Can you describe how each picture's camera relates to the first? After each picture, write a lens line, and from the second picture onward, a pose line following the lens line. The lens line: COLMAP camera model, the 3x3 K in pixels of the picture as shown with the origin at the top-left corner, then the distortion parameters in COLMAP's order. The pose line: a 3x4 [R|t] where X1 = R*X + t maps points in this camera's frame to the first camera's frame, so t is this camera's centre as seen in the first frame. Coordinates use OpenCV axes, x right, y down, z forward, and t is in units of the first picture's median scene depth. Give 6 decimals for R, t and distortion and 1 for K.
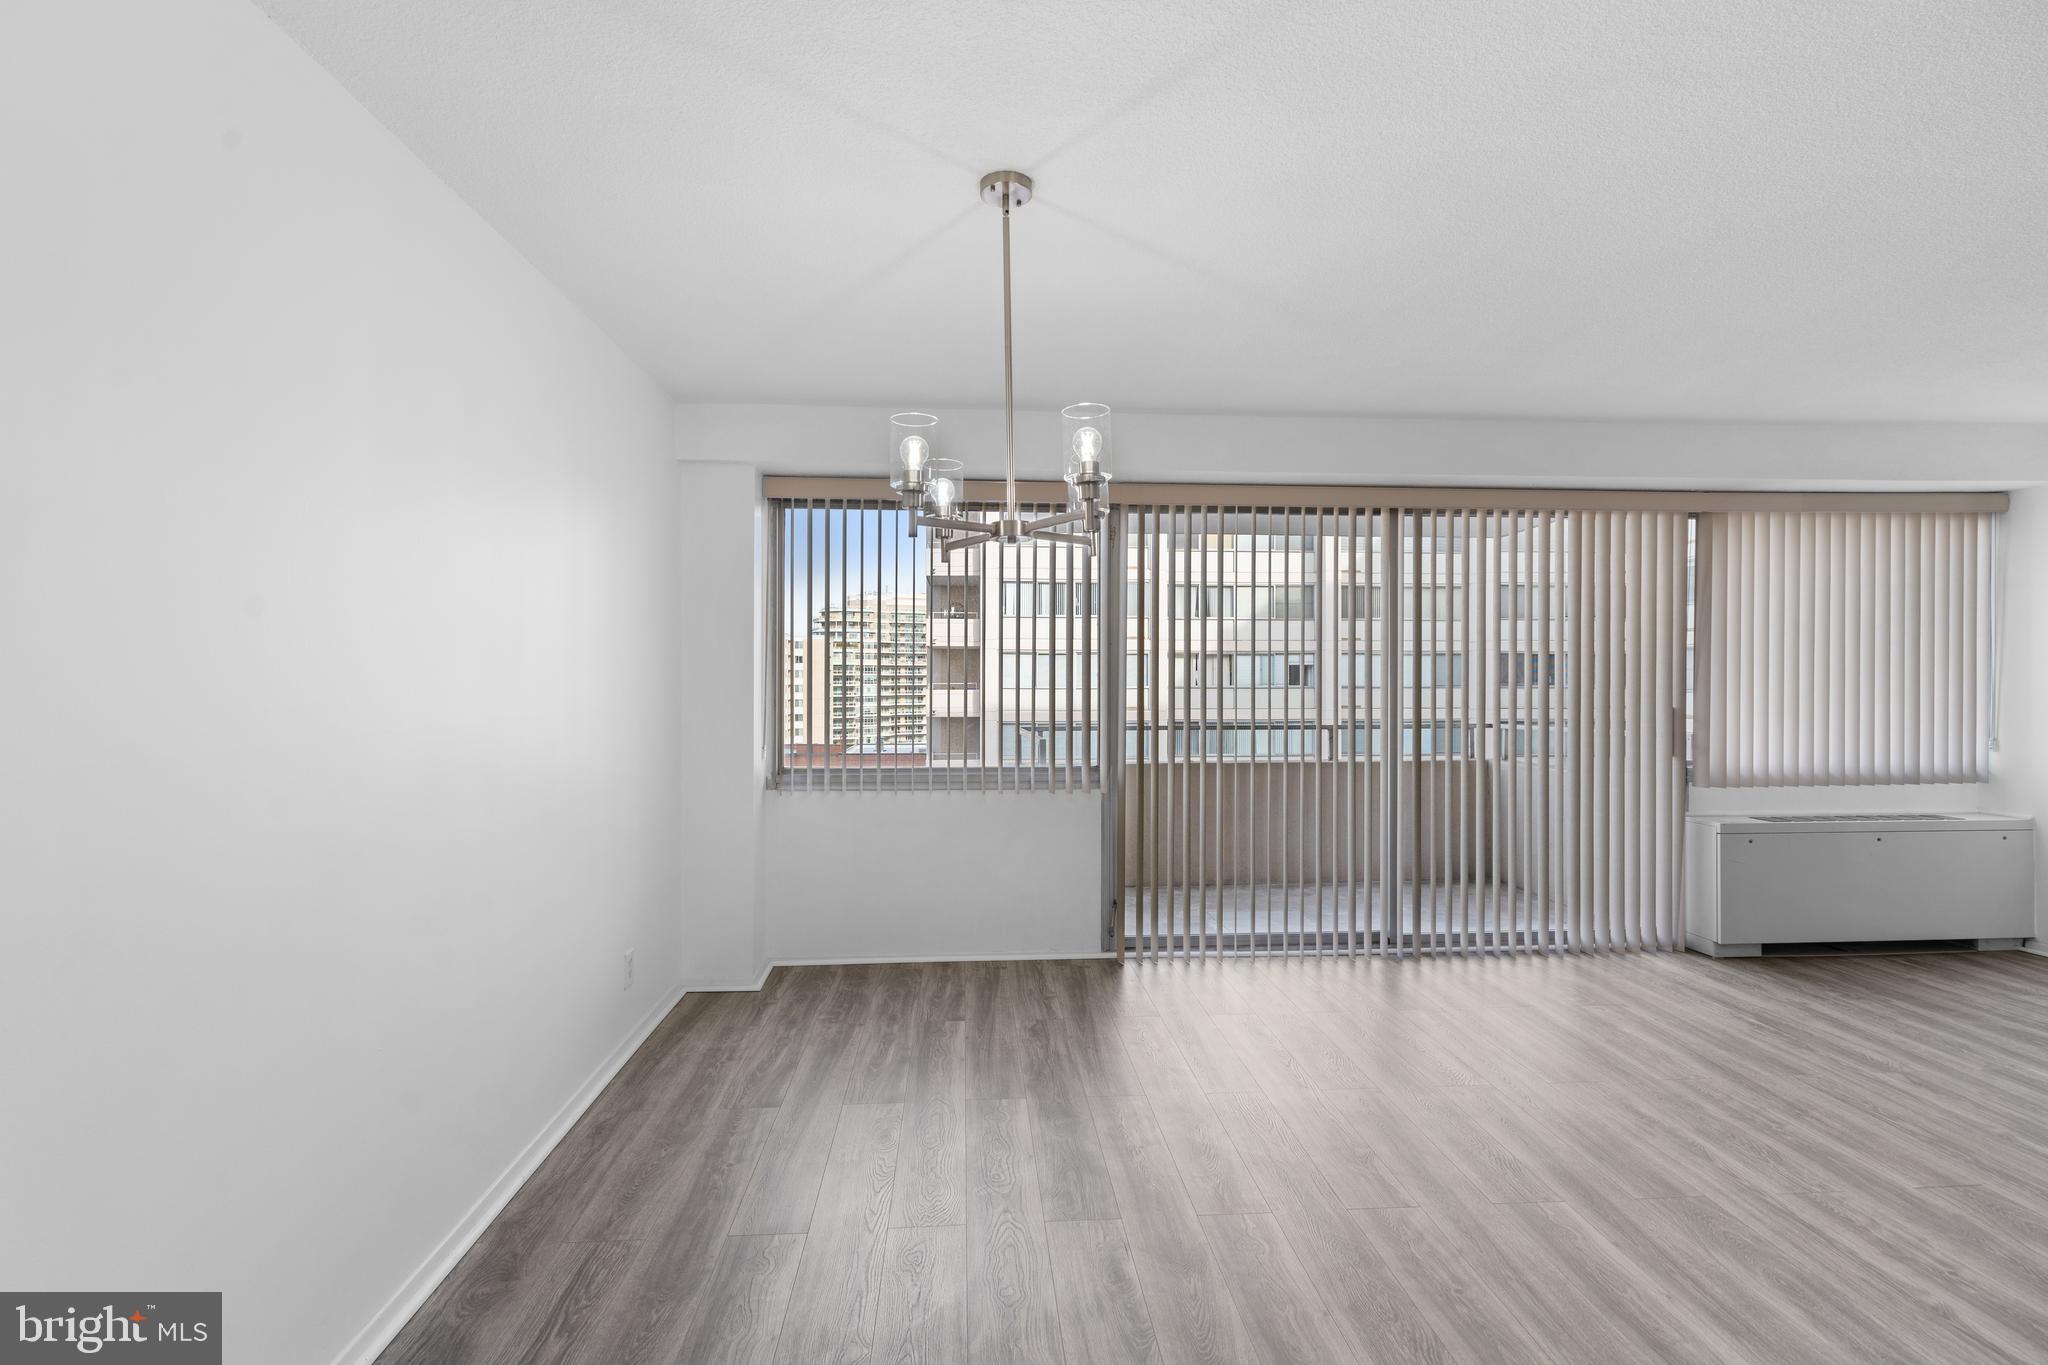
lens RADIAL K [[916.1, 0, 1018.0], [0, 916.1, 666.1], [0, 0, 1]] dist [0.002390, 0.000093]
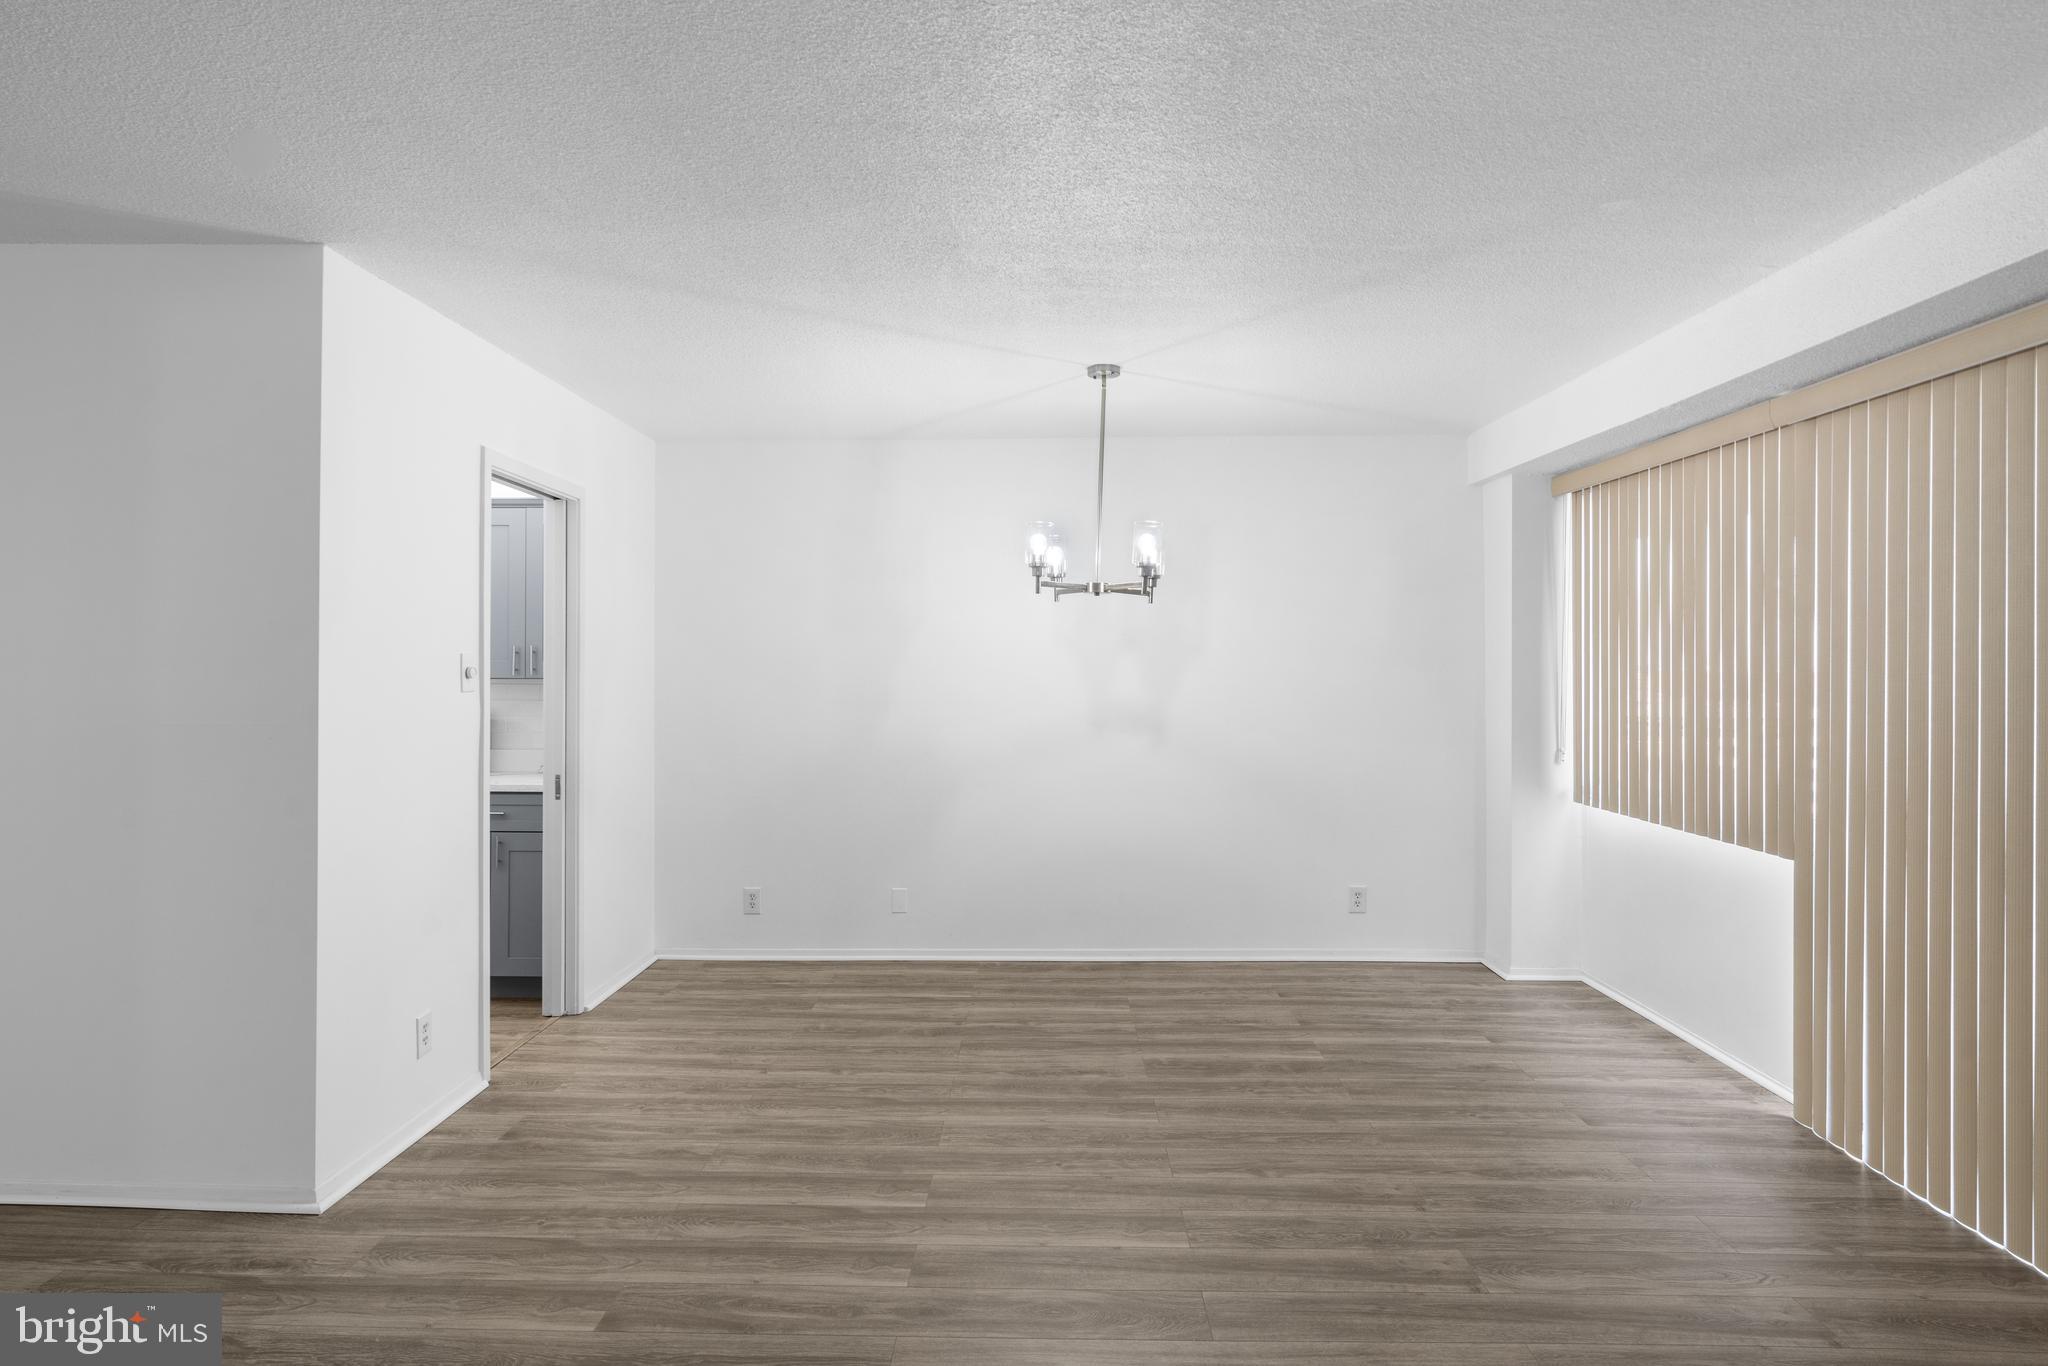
lens RADIAL K [[1163.6, 0, 1033.7], [0, 1163.6, 667.1], [0, 0, 1]] dist [-0.001000, -0.000632]
pose [[-0.082103, 0.001883, -0.996622, 1.488177], [0.005933, 0.999981, 0.001400, -0.011806], [0.996606, -0.005798, -0.082113, 0.780274]]
